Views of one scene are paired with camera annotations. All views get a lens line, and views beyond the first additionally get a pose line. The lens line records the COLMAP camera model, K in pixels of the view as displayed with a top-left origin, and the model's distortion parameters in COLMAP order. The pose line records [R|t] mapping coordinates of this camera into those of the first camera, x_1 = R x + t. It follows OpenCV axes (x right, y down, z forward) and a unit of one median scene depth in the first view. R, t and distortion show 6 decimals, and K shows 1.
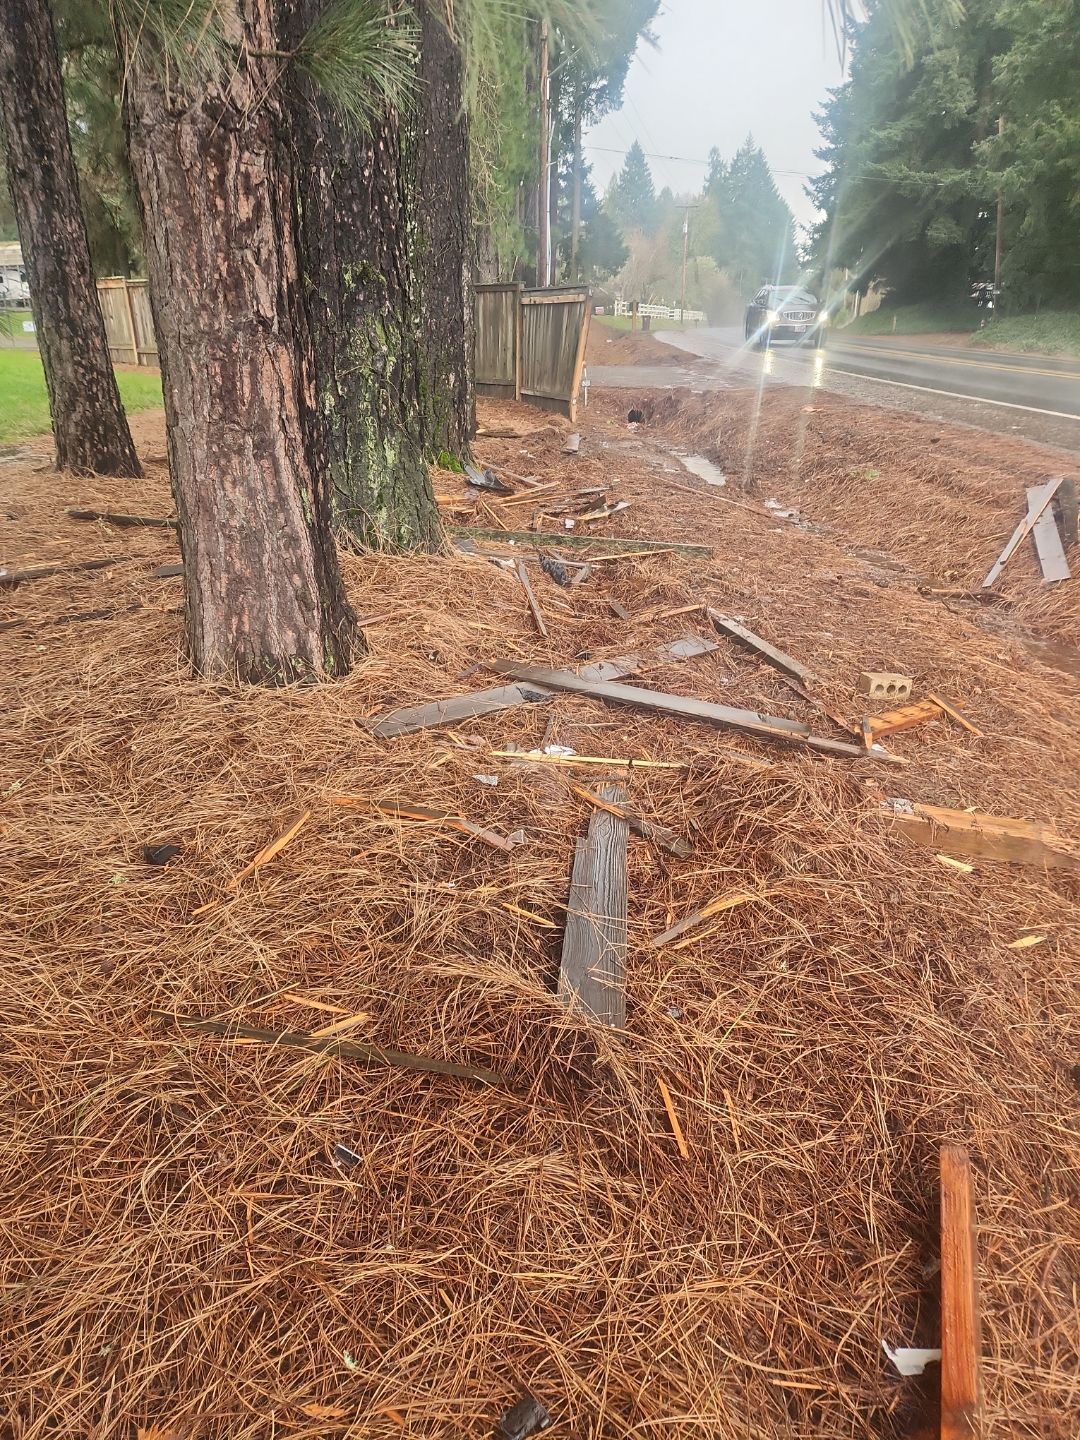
lens RADIAL K [[982.0, 0, 560.8], [0, 982.0, 730.3], [0, 0, 1]] dist [0.074138, -0.062313]
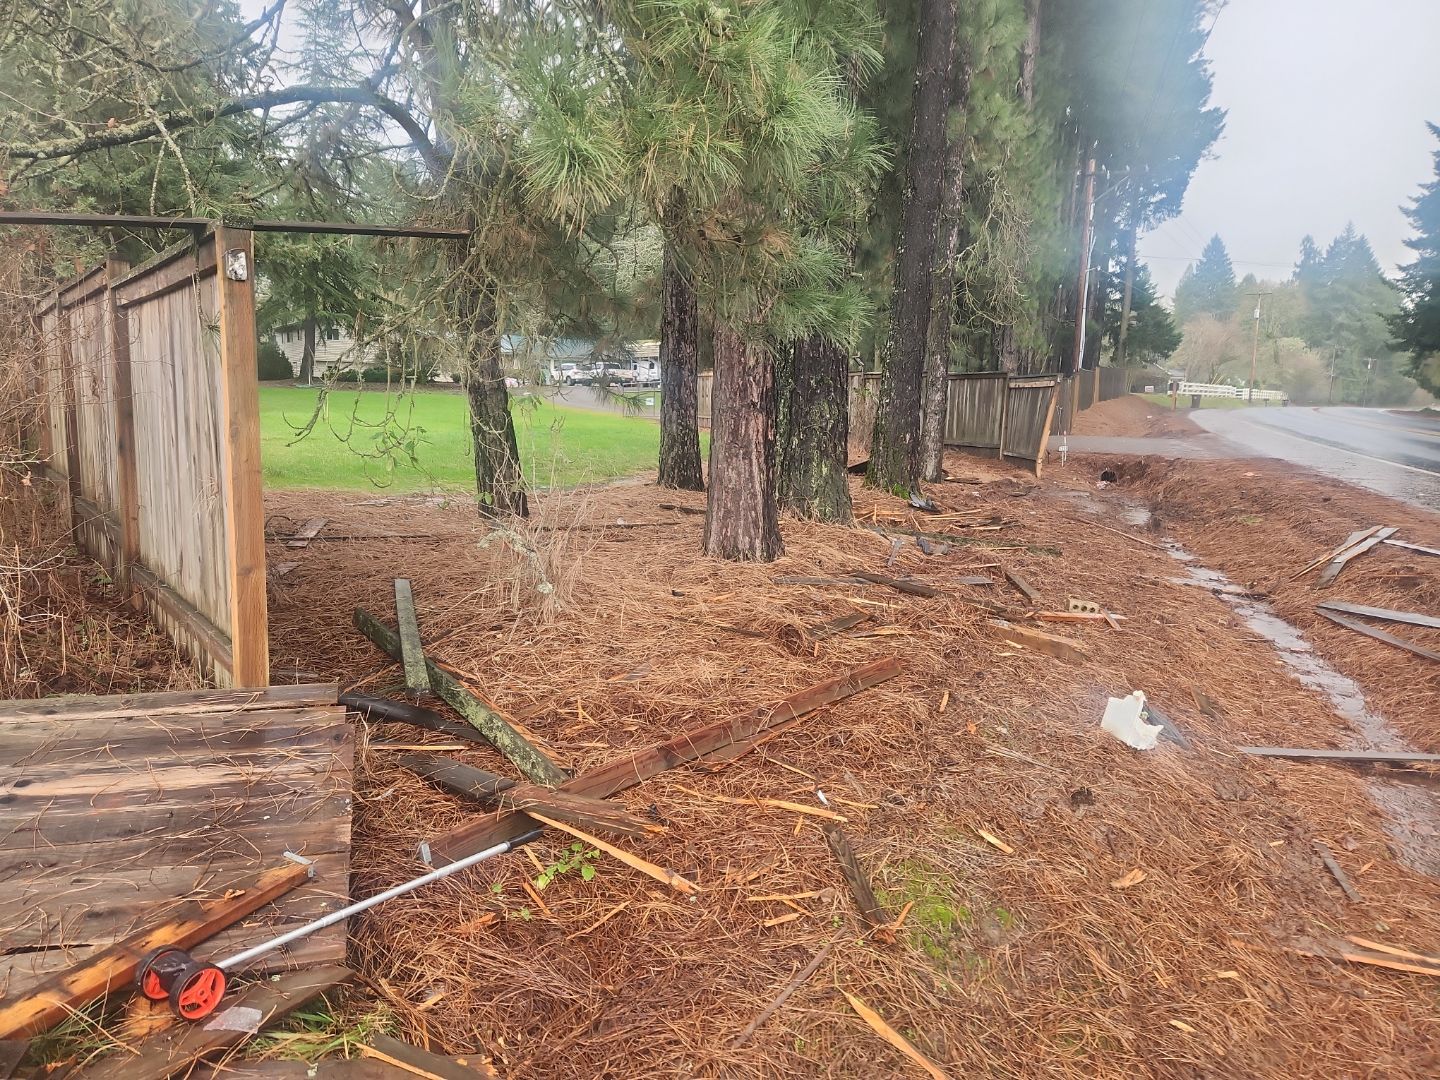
lens RADIAL K [[982.0, 0, 720.0], [0, 982.0, 540.0], [0, 0, 1]] dist [0.074138, -0.062313]
pose [[0.926802, 0.066967, -0.369532, 0.218210], [-0.154997, 0.964468, -0.213955, 0.176370], [0.342074, 0.255570, 0.904251, -0.450194]]
